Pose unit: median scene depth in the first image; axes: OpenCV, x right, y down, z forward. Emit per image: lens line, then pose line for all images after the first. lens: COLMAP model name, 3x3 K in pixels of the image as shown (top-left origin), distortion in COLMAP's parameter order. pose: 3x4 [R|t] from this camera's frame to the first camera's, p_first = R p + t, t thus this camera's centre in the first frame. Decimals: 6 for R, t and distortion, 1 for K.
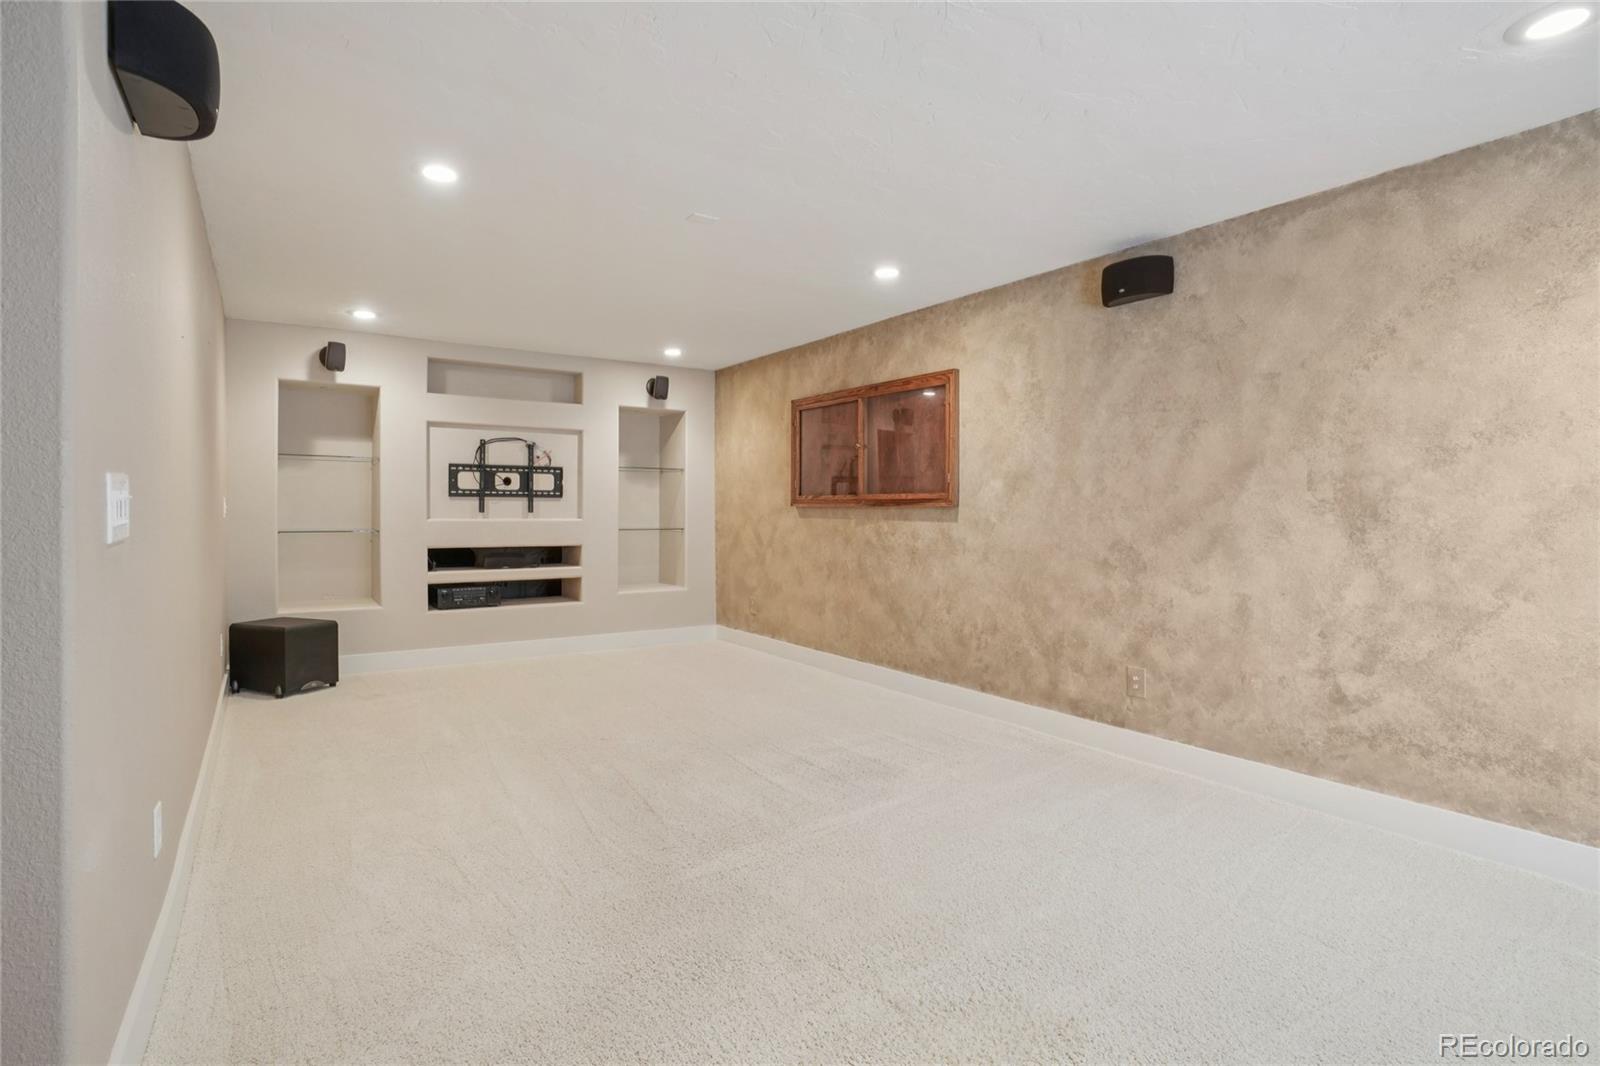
lens RADIAL K [[749.9, 0, 803.0], [0, 749.9, 526.8], [0, 0, 1]] dist [-0.002430, -0.000157]
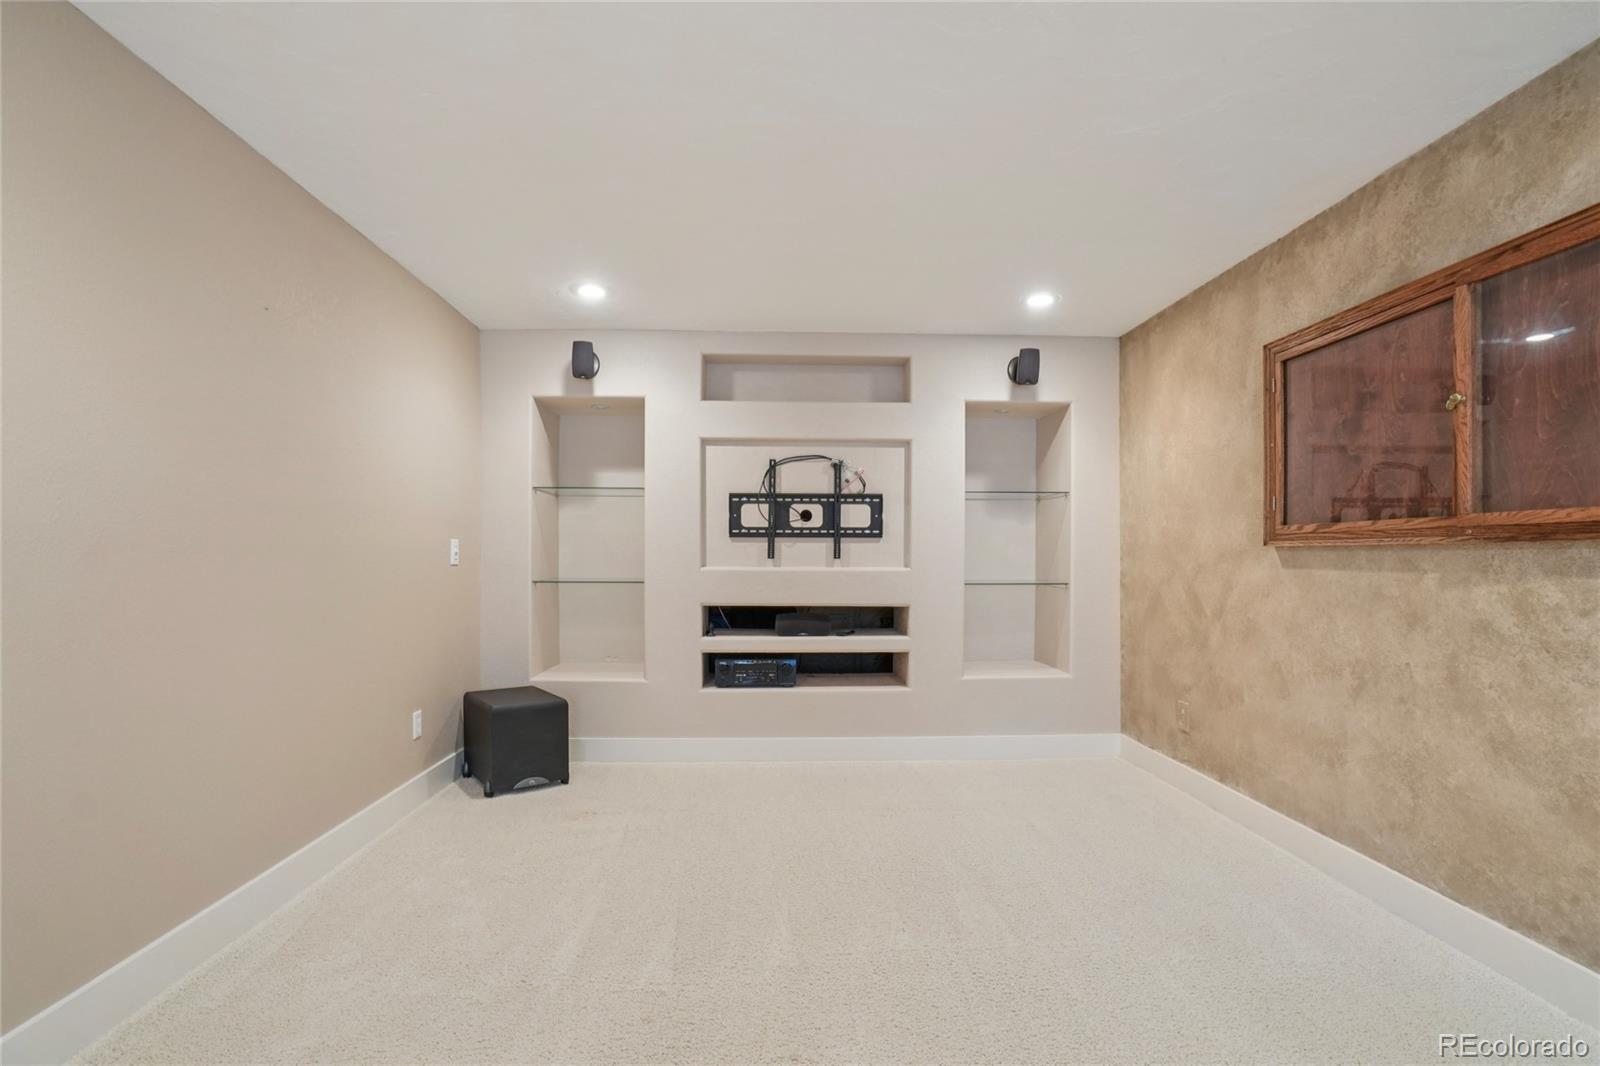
lens RADIAL K [[728.9, 0, 797.4], [0, 728.9, 562.6], [0, 0, 1]] dist [-0.042748, 0.010423]
pose [[0.843785, 0.001710, -0.536679, -0.022728], [-0.010628, 0.999852, -0.013524, -0.005716], [0.536576, 0.017116, 0.843678, 0.409776]]
